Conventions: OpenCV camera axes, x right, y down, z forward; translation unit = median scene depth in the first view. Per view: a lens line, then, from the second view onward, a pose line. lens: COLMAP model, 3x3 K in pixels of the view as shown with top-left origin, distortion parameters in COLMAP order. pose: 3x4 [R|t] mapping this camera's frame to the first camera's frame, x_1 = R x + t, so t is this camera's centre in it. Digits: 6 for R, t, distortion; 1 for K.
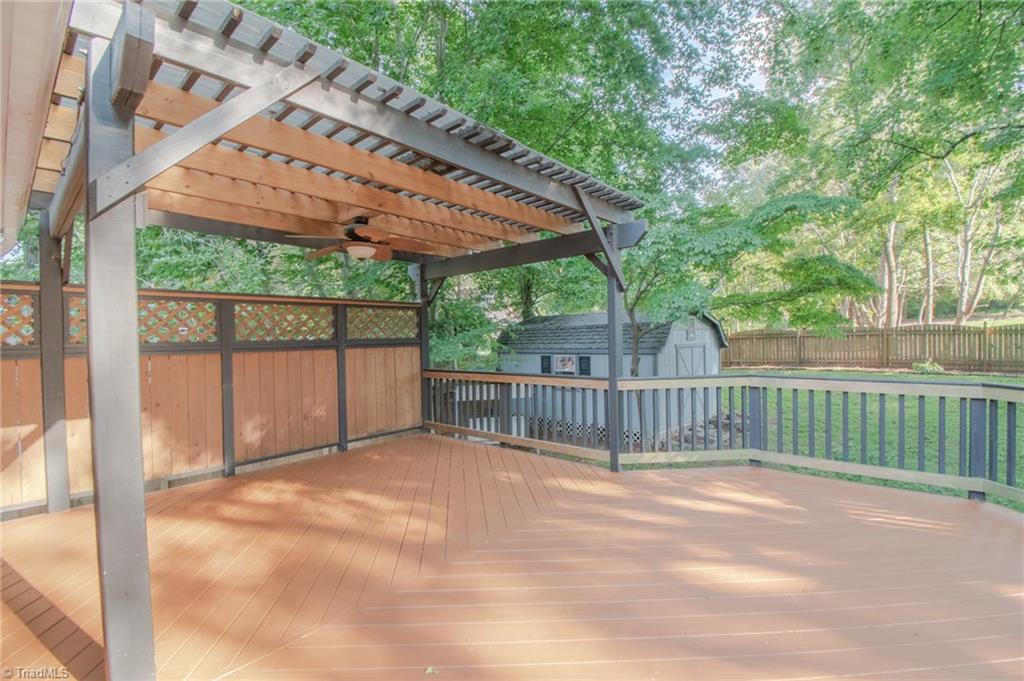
lens RADIAL K [[456.4, 0, 508.6], [0, 456.4, 339.7], [0, 0, 1]] dist [0.001971, -0.001750]
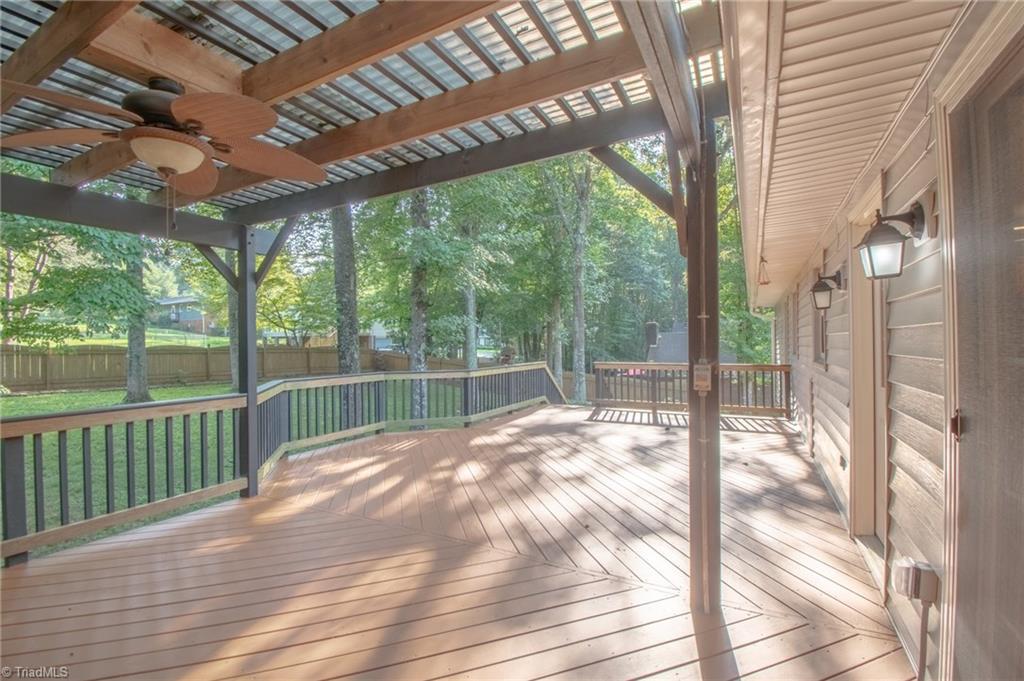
lens RADIAL K [[438.0, 0, 501.4], [0, 438.0, 341.0], [0, 0, 1]] dist [-0.028668, -0.000428]
pose [[-0.221075, 0.030656, 0.974775, -0.893683], [0.020172, 0.999436, -0.026857, 0.009697], [-0.975048, 0.013725, -0.221569, 0.838623]]
